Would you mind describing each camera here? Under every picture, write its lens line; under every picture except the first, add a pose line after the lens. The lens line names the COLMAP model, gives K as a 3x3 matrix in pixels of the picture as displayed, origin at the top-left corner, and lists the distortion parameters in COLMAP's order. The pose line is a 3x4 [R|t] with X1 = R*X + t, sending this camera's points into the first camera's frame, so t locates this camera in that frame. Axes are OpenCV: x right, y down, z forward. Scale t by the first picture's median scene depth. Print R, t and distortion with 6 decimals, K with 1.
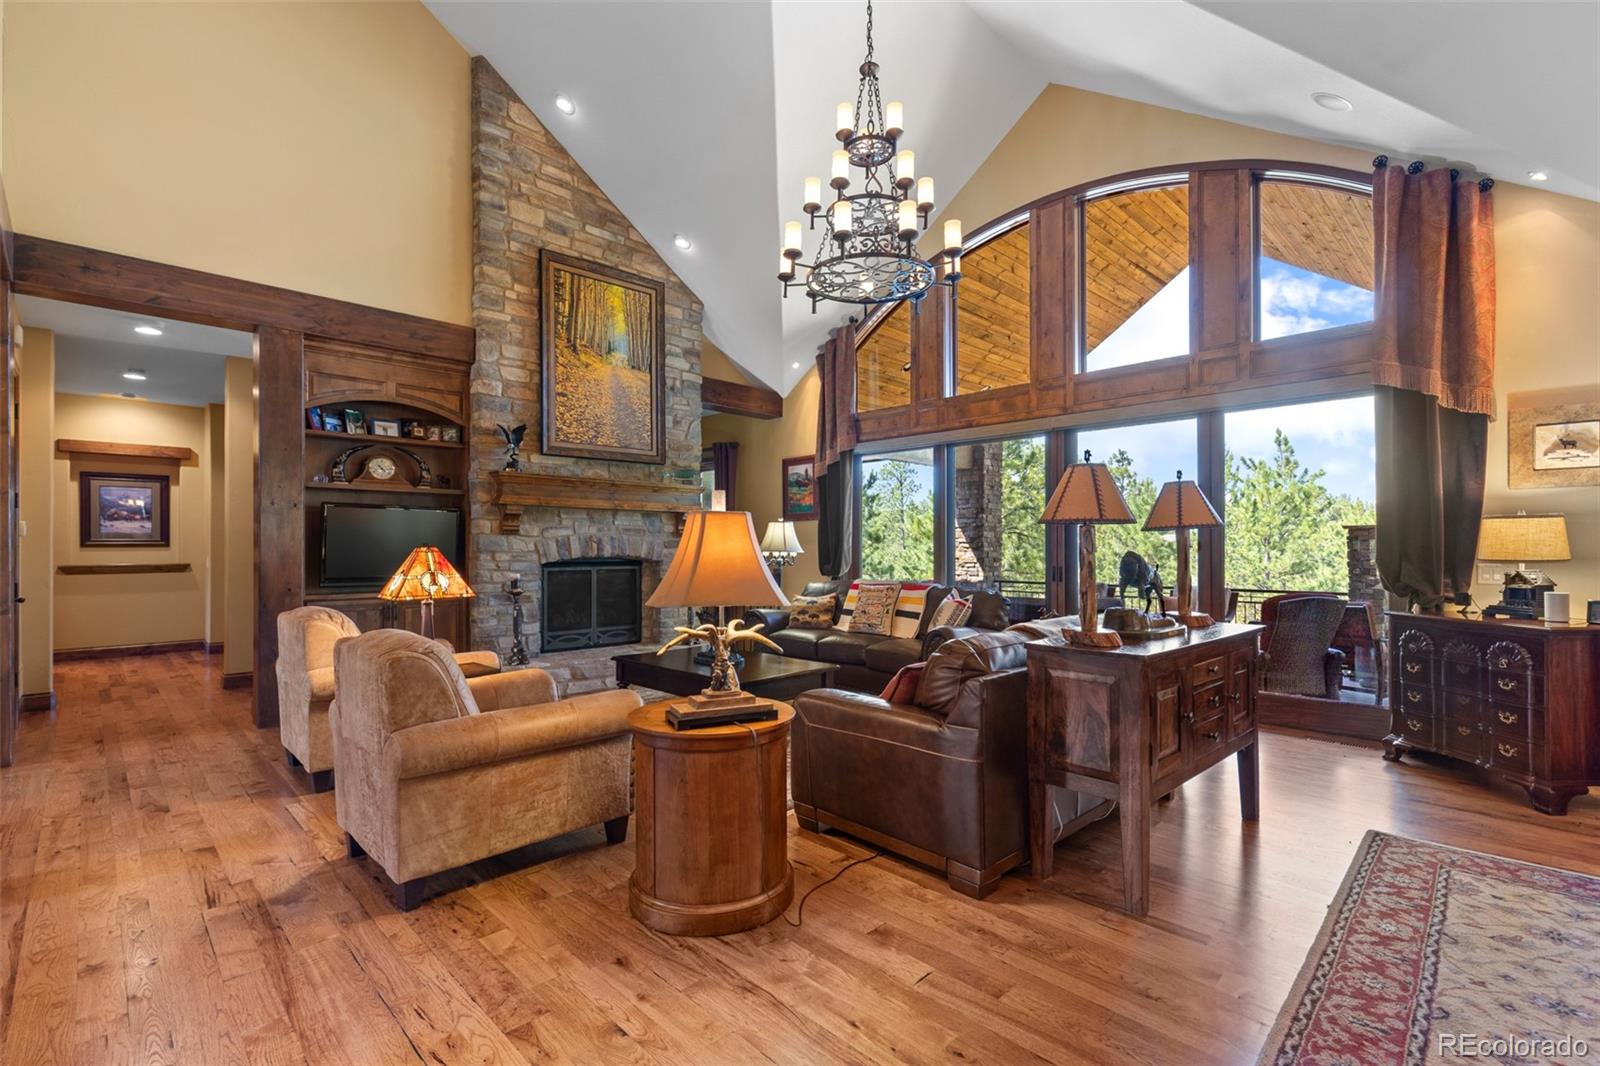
lens RADIAL K [[721.5, 0, 805.0], [0, 721.5, 541.6], [0, 0, 1]] dist [0.006543, -0.002212]
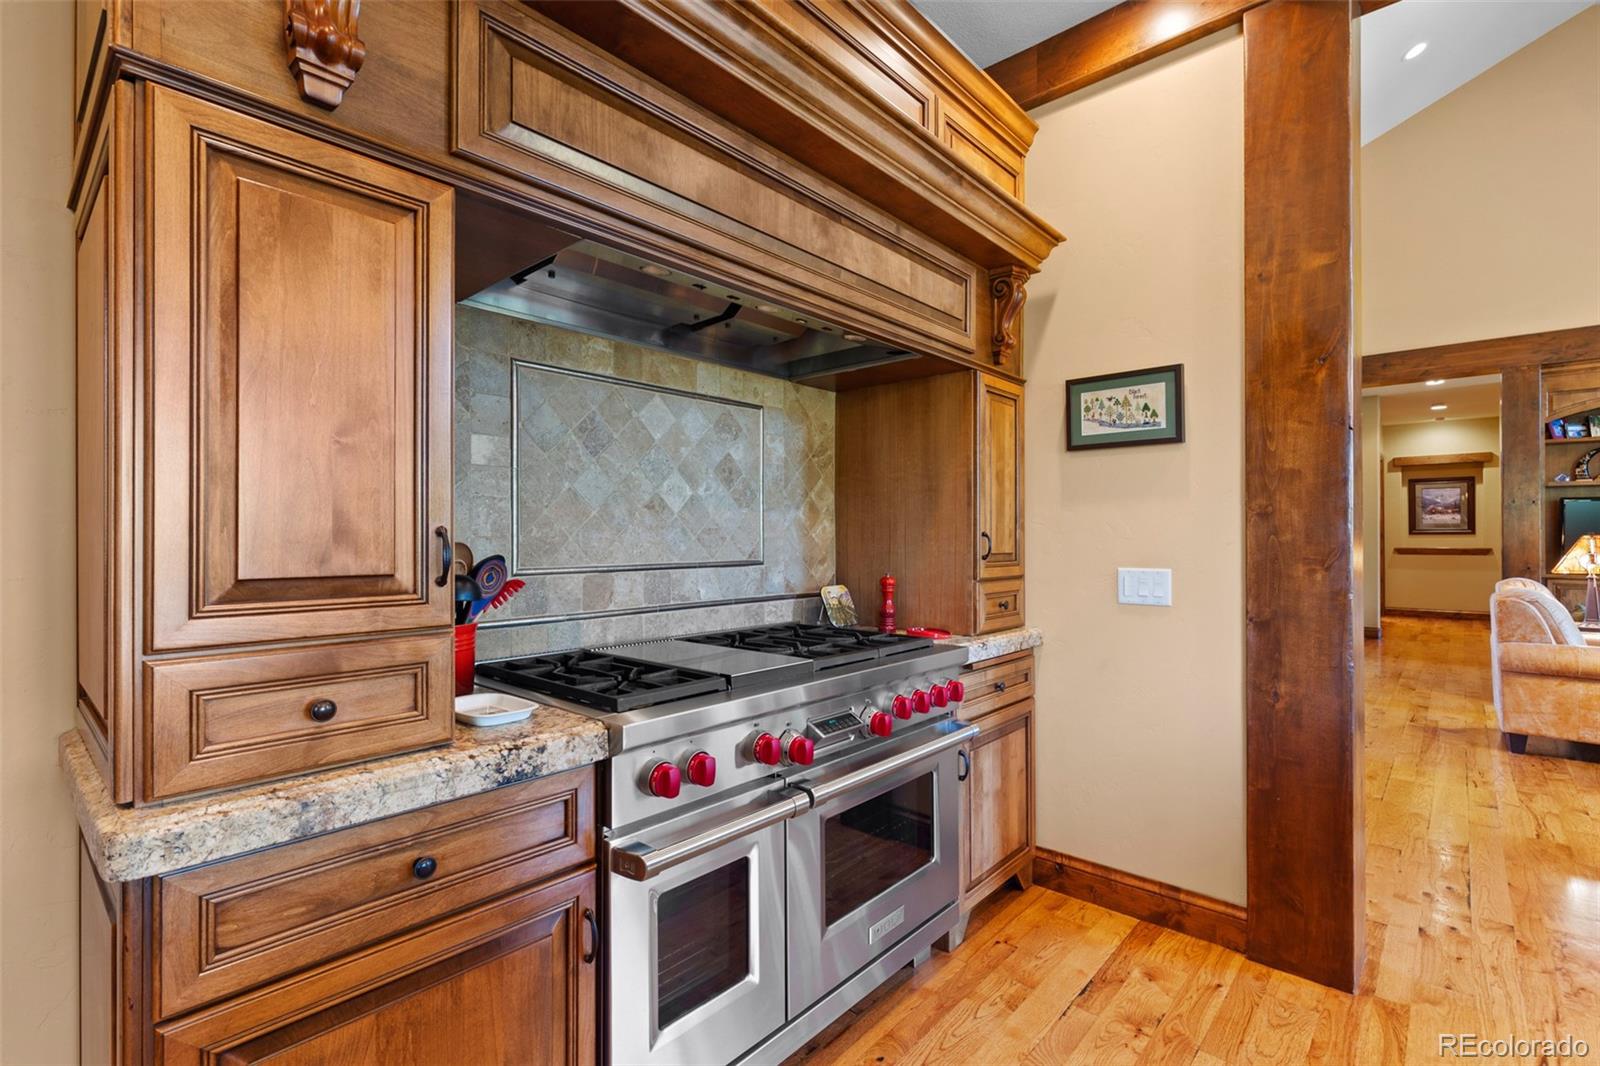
lens RADIAL K [[721.5, 0, 796.3], [0, 721.5, 539.5], [0, 0, 1]] dist [0.006543, -0.002212]
pose [[0.046143, 0.005235, -0.998921, 0.450567], [0.009893, 0.999935, 0.005697, -0.003740], [0.998886, -0.010145, 0.046088, -0.314067]]
